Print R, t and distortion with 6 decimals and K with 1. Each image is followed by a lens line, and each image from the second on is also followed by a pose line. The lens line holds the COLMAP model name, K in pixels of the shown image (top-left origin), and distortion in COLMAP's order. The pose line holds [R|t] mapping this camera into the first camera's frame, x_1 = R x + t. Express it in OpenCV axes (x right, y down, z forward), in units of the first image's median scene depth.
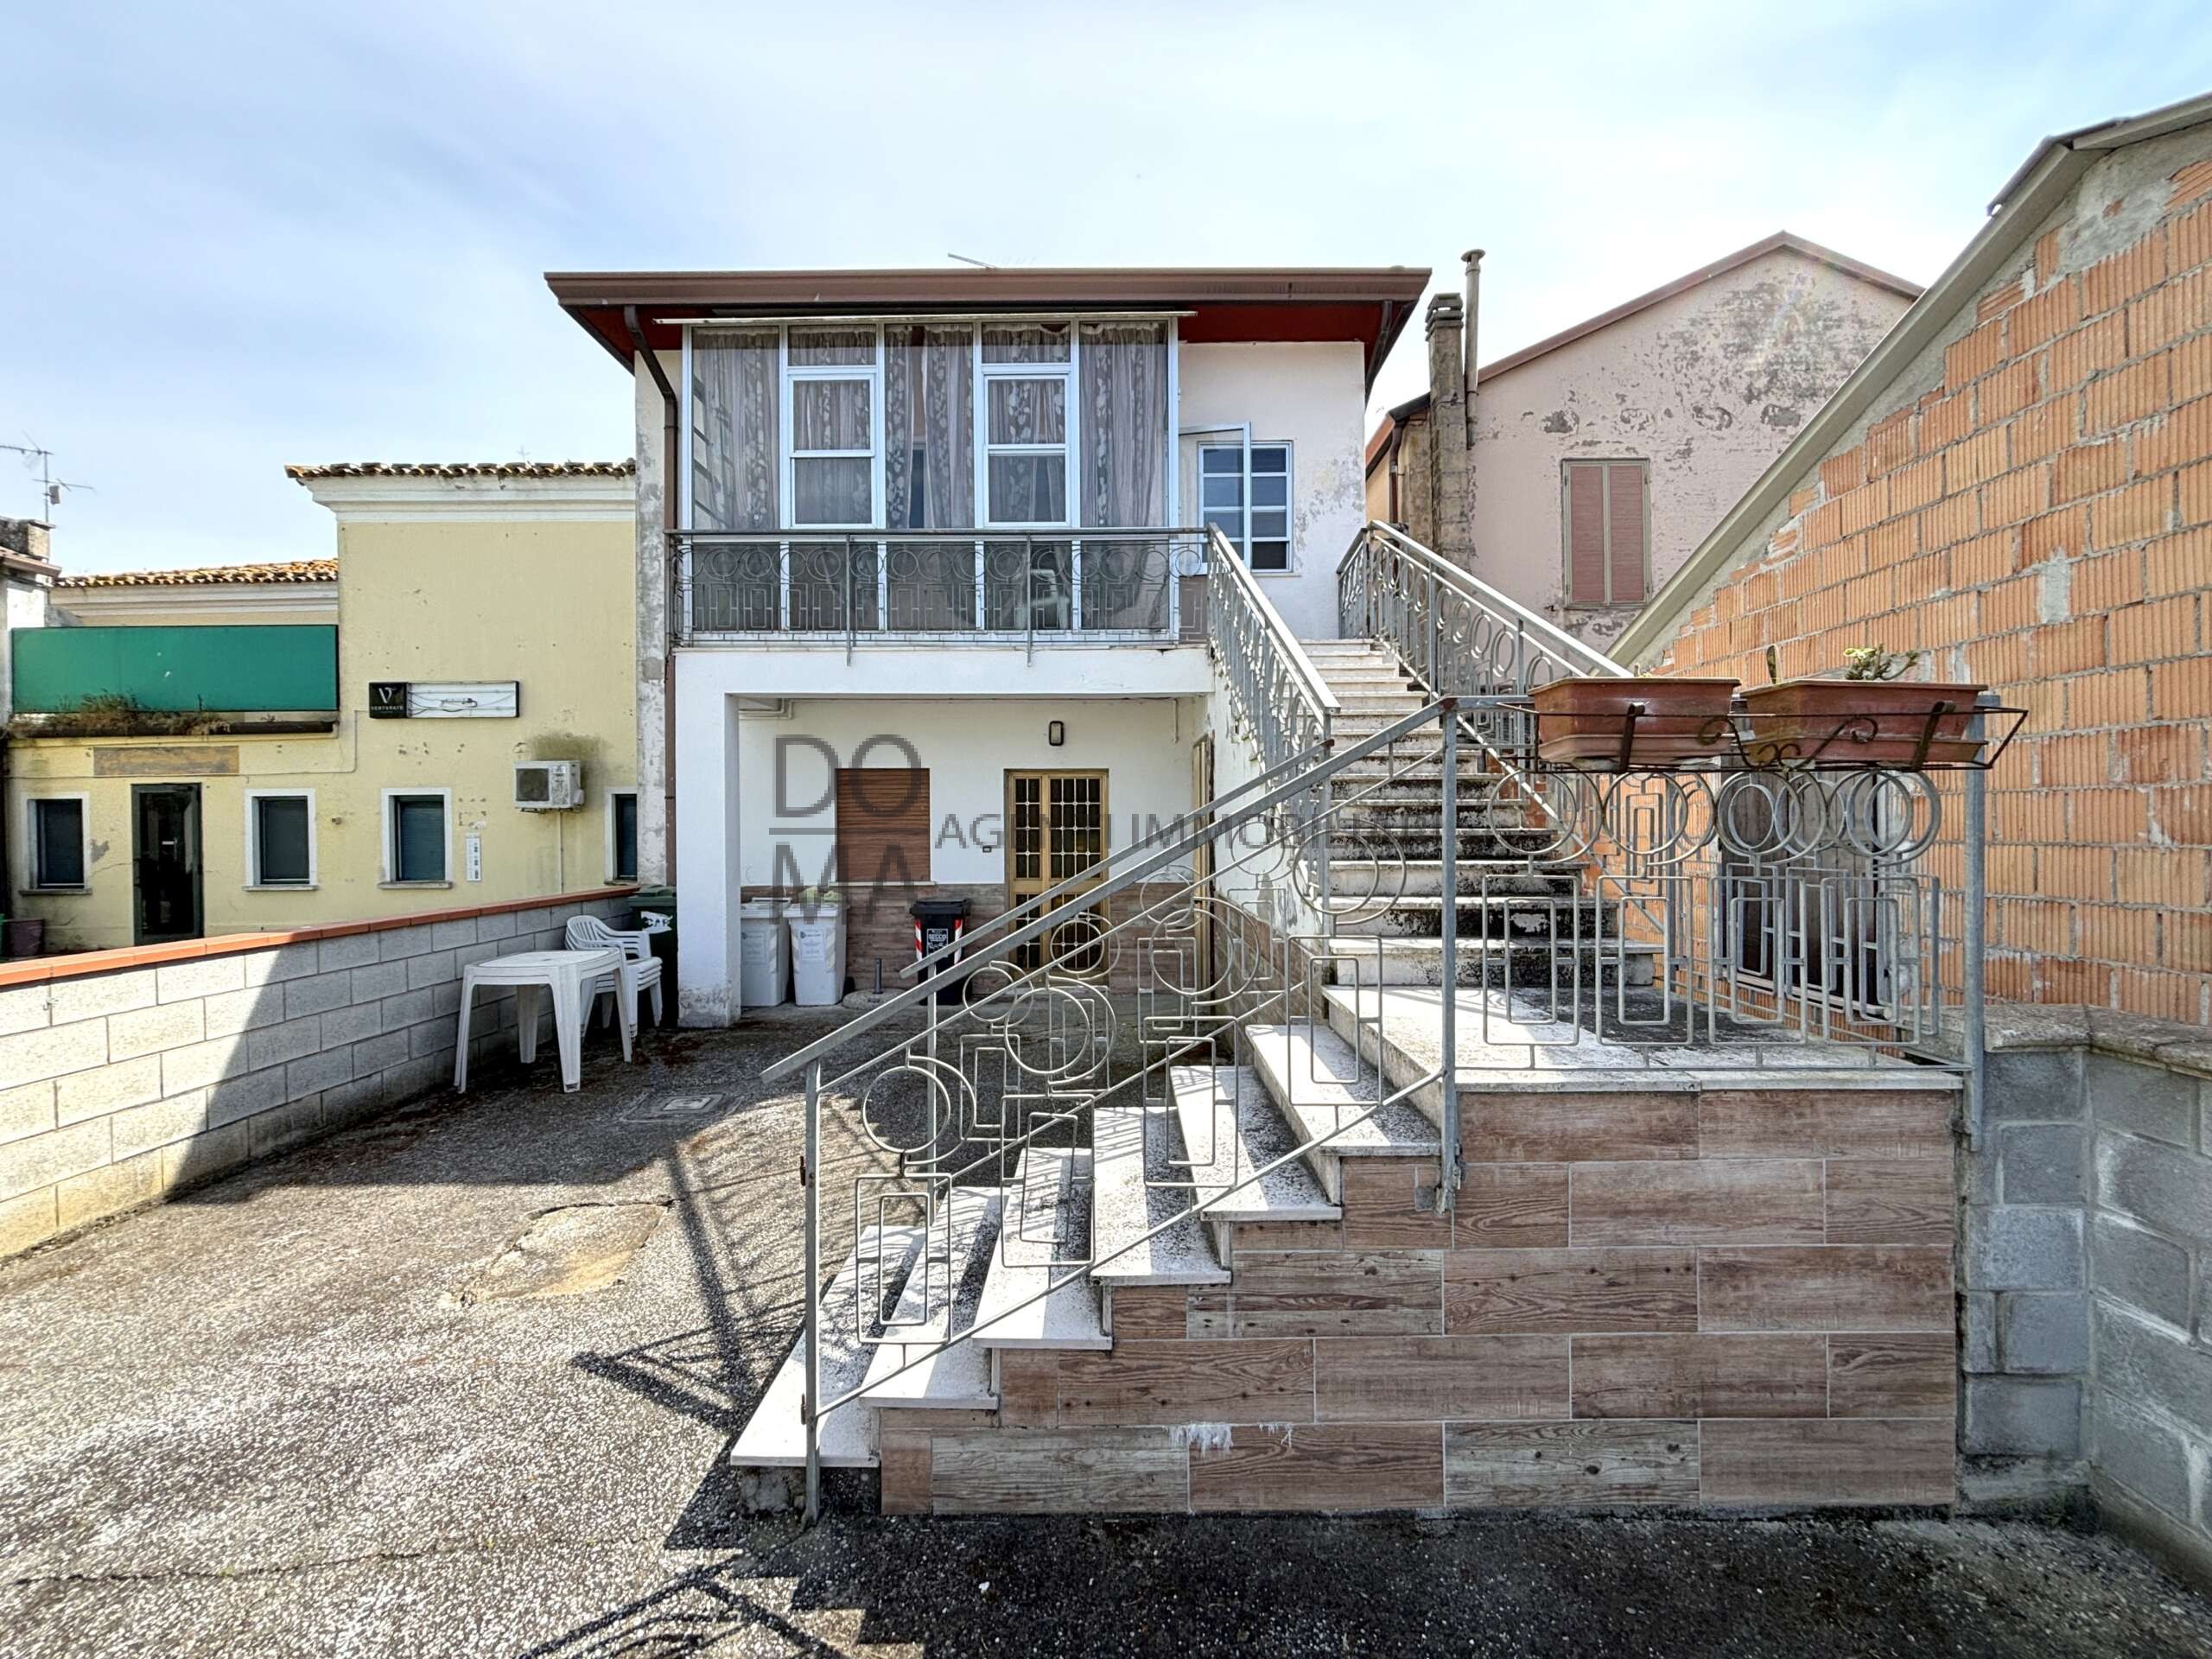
lens RADIAL K [[899.9, 0, 1108.6], [0, 899.9, 827.5], [0, 0, 1]] dist [0.000650, 0.000307]
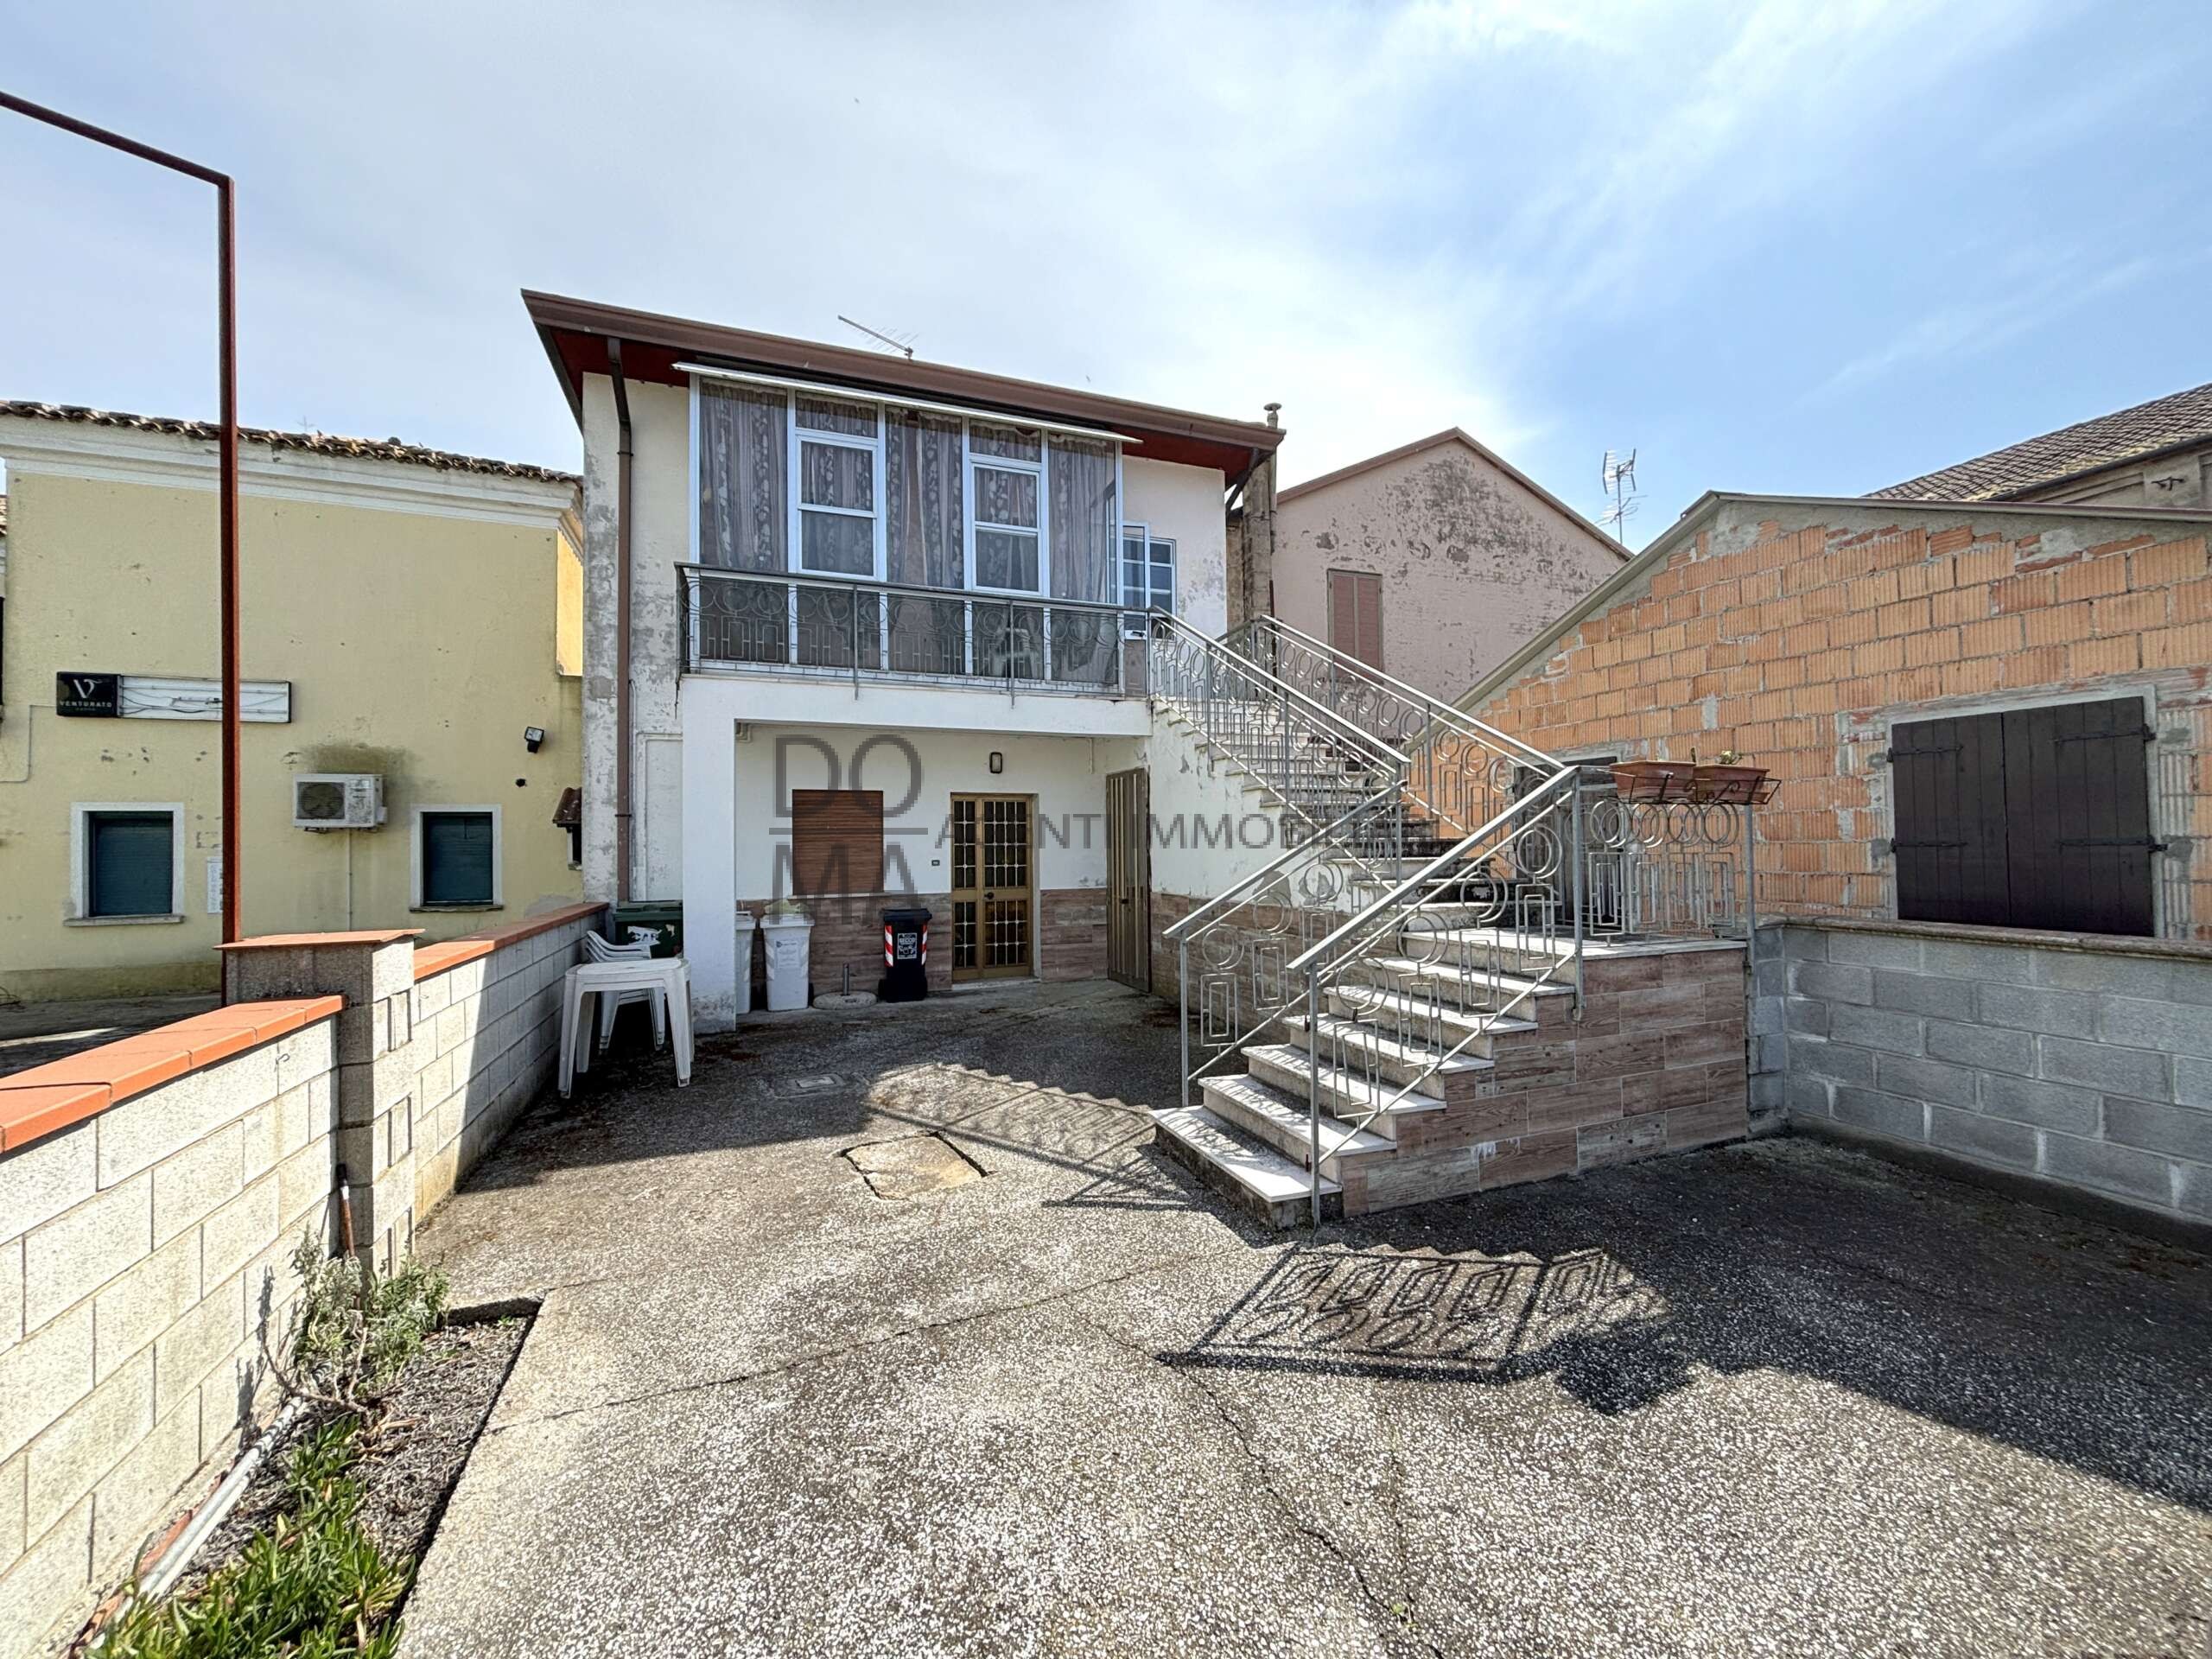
lens RADIAL K [[883.4, 0, 1106.0], [0, 883.4, 829.5], [0, 0, 1]] dist [0.001098, -0.000158]
pose [[0.931647, 0.000097, 0.363366, -0.397281], [0.008338, 0.999731, -0.021644, 0.009803], [-0.363270, 0.023194, 0.931395, -0.140932]]
